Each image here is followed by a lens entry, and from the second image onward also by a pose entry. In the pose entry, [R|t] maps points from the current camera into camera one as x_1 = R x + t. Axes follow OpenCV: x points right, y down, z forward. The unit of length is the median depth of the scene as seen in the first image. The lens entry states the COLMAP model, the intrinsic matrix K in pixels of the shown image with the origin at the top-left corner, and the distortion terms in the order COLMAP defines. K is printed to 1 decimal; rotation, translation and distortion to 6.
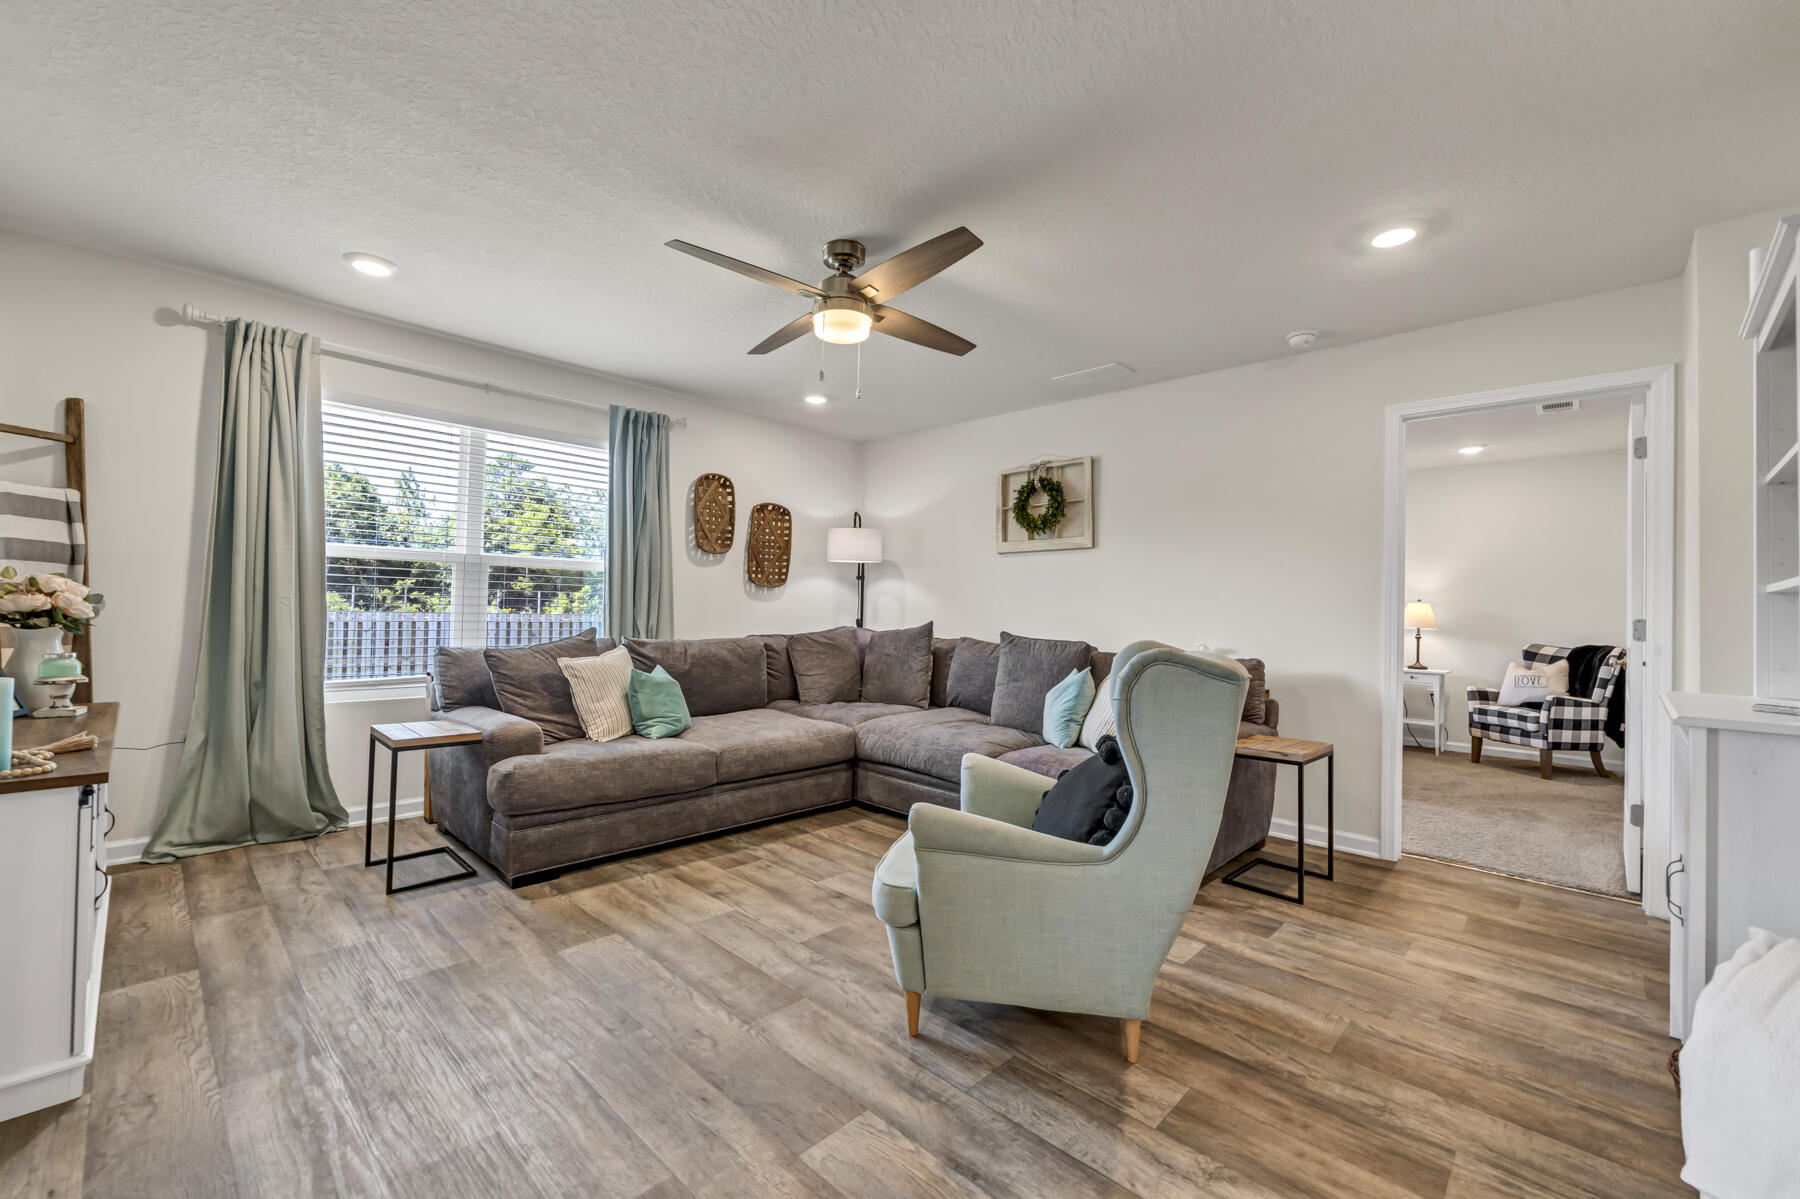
lens RADIAL K [[765.5, 0, 858.0], [0, 765.5, 594.9], [0, 0, 1]] dist [-0.000815, -0.000188]
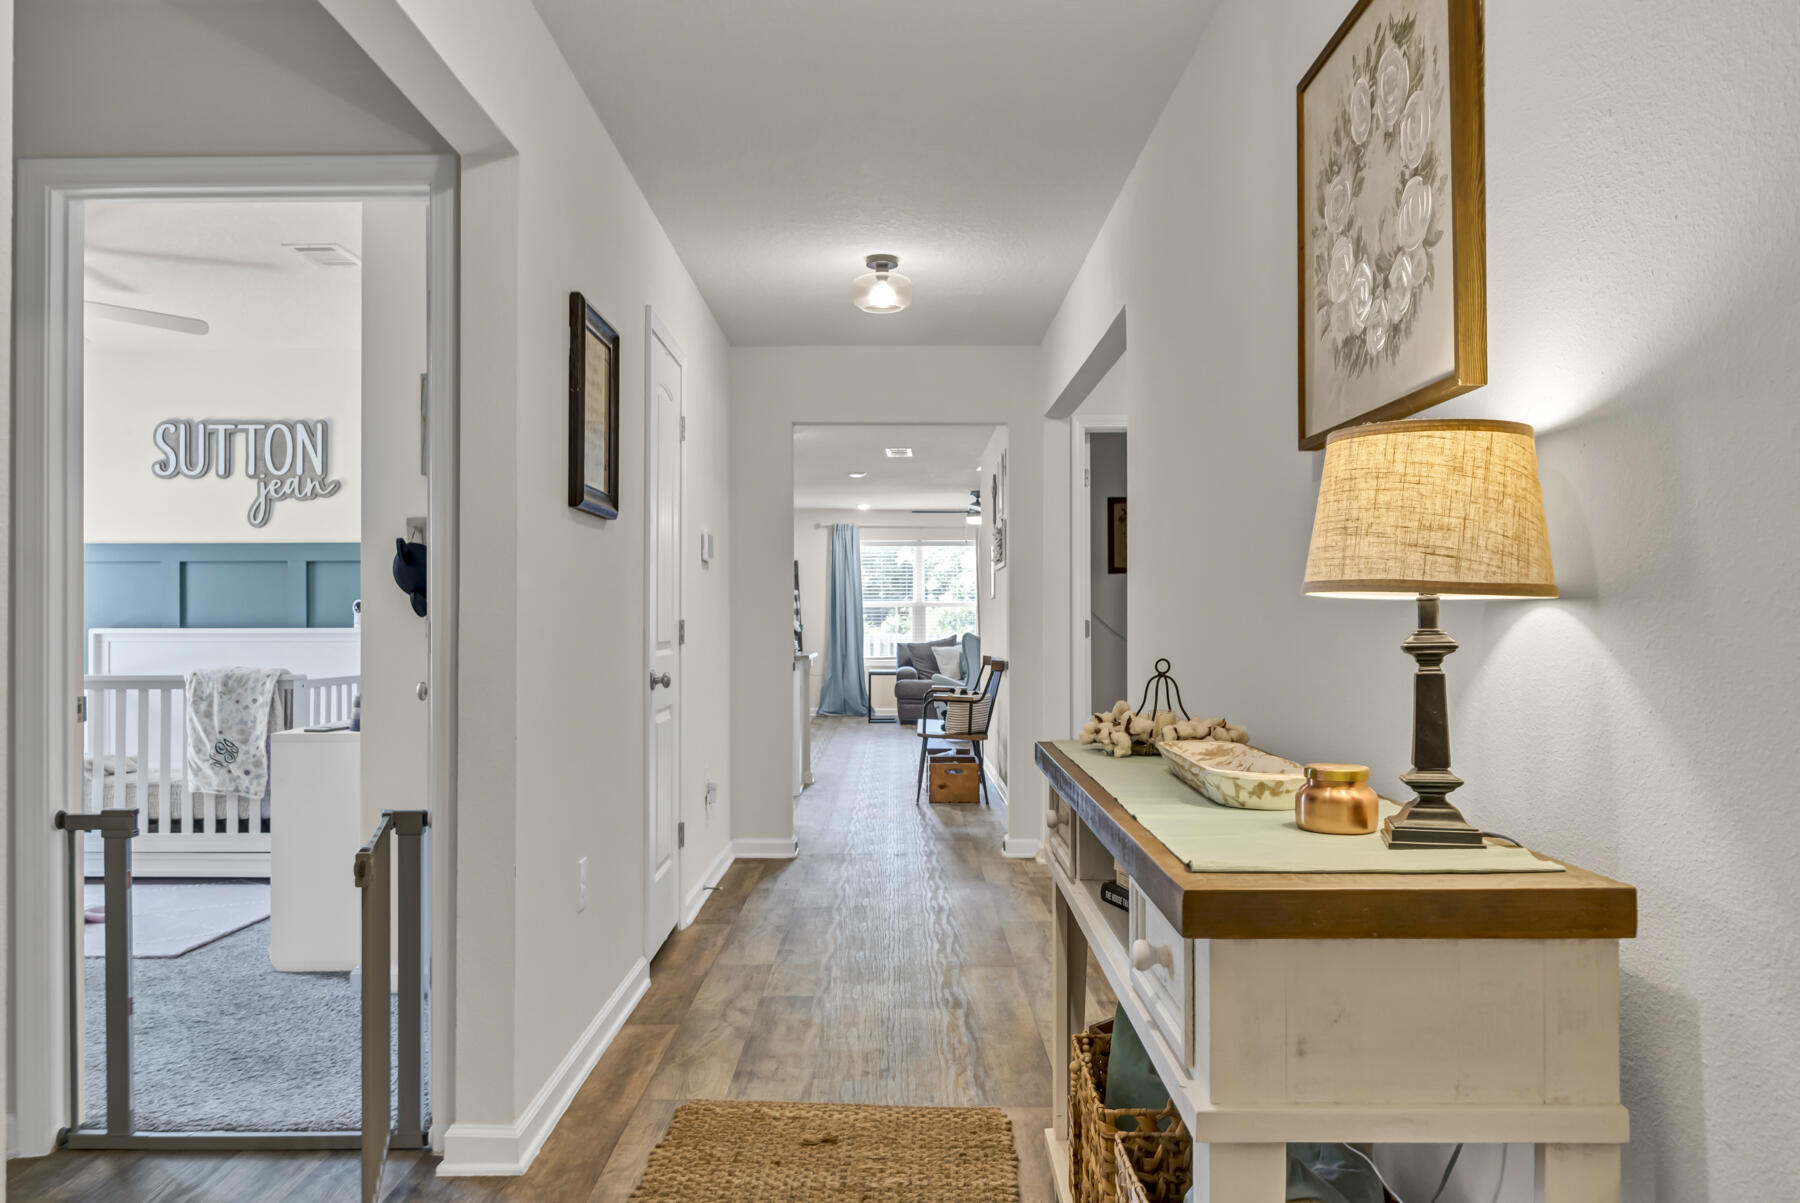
lens RADIAL K [[1241.5, 0, 895.7], [0, 1241.5, 603.9], [0, 0, 1]] dist [0.000095, 0.000592]
pose [[0.714299, -0.032667, -0.699078, 1.874949], [0.034957, 0.999329, -0.010980, -0.011071], [0.698967, -0.016595, 0.714961, -1.557345]]
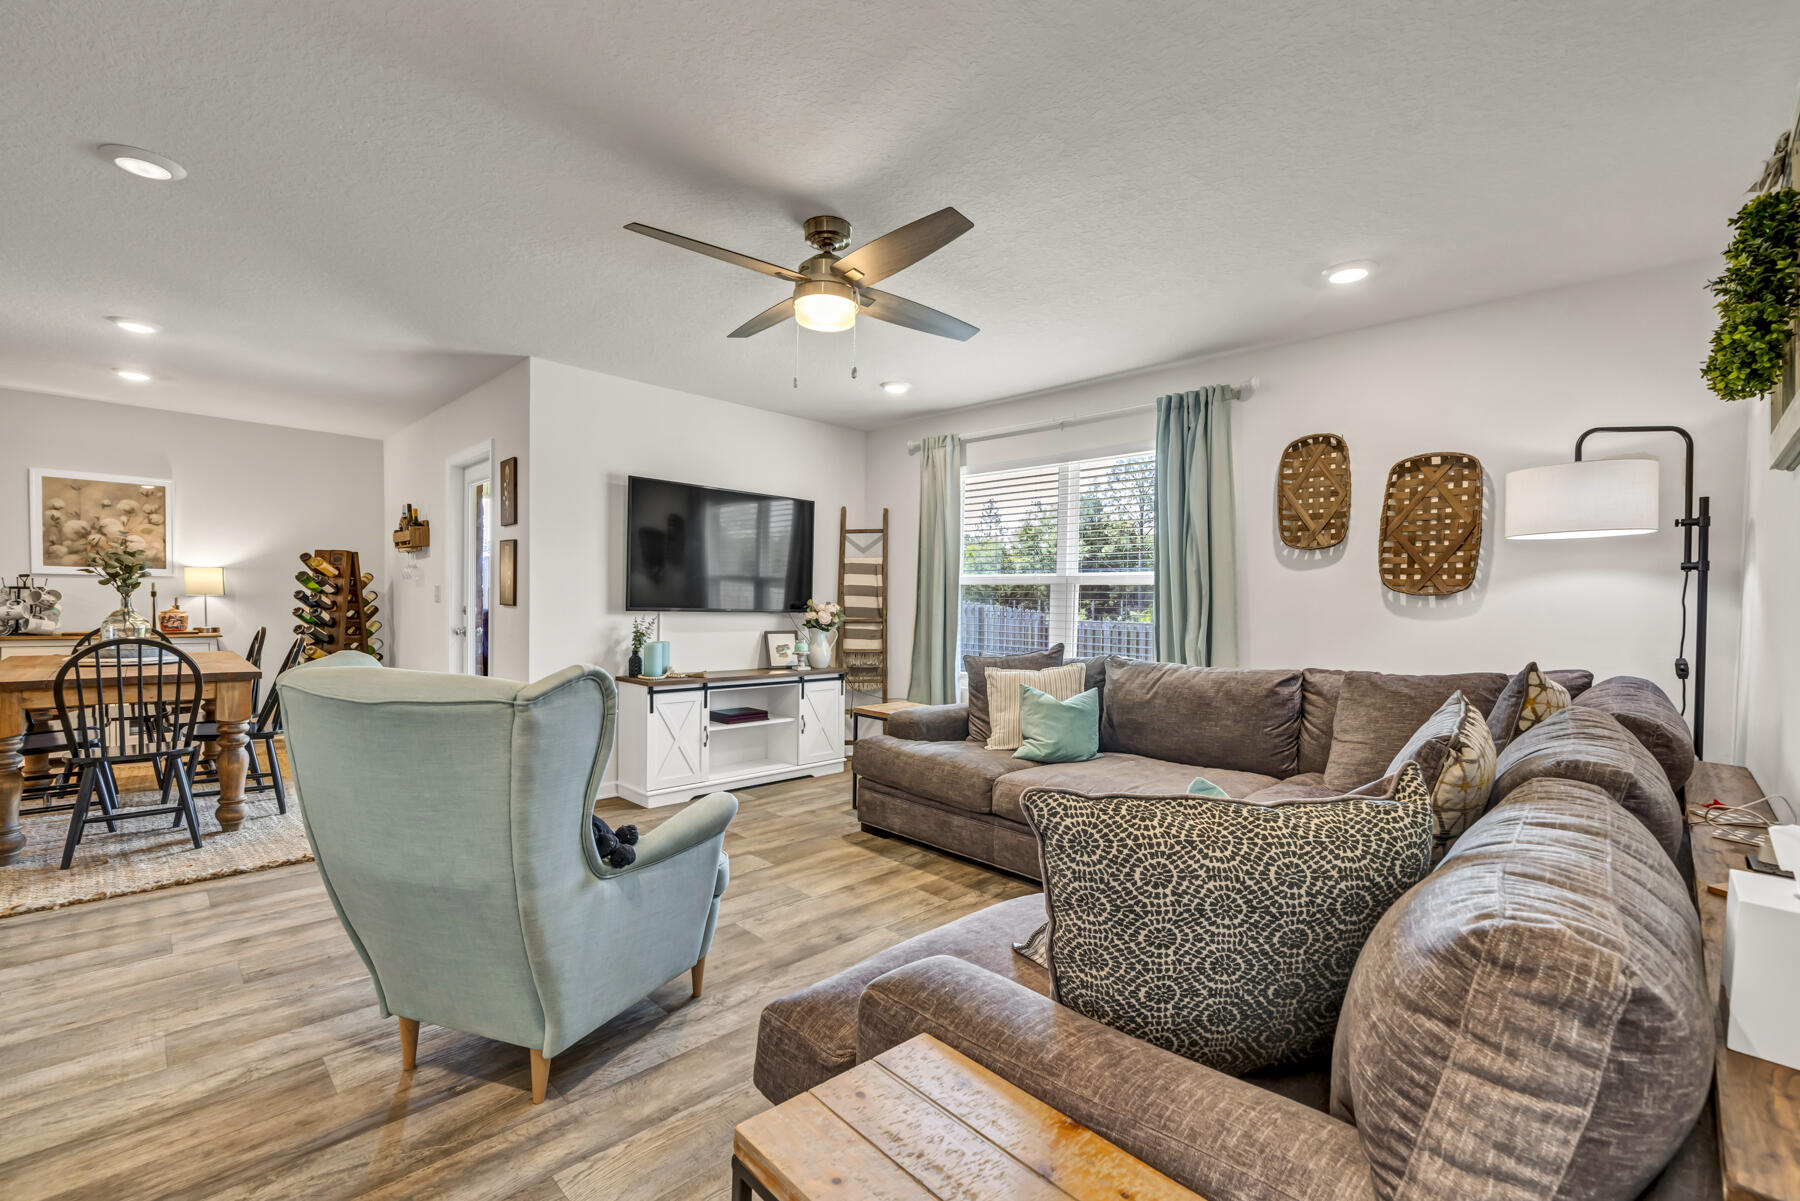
lens RADIAL K [[742.1, 0, 869.4], [0, 742.1, 618.9], [0, 0, 1]] dist [0.000377, -0.000069]
pose [[-0.009156, 0.000648, -0.999958, 0.564961], [0.000200, 1.000000, 0.000646, 0.009690], [0.999958, -0.000194, -0.009156, 0.688936]]
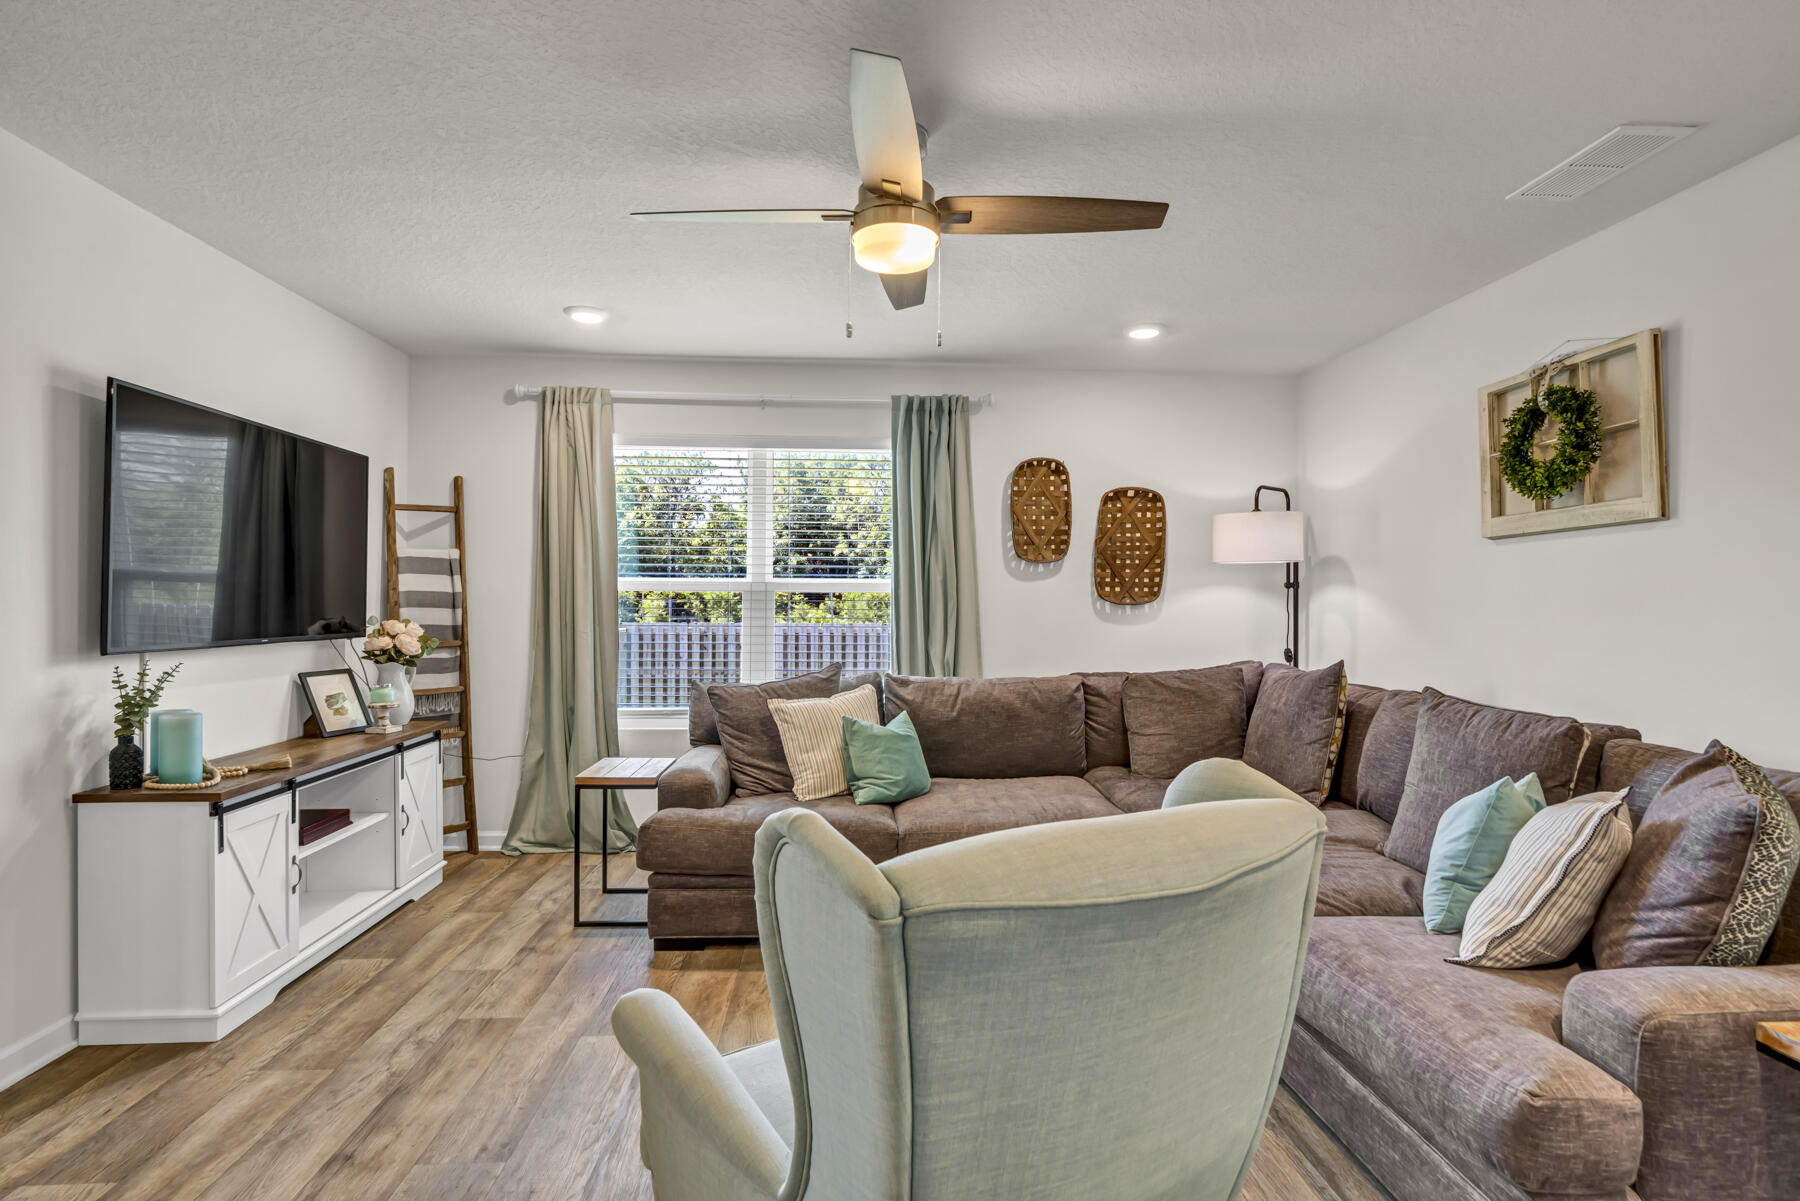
lens RADIAL K [[898.1, 0, 850.6], [0, 898.1, 601.6], [0, 0, 1]] dist [0.000439, 0.000451]
pose [[0.733058, -0.019146, -0.679896, 0.320232], [0.025506, 0.999674, -0.000651, -0.023001], [0.679687, -0.016864, 0.733308, 0.246199]]
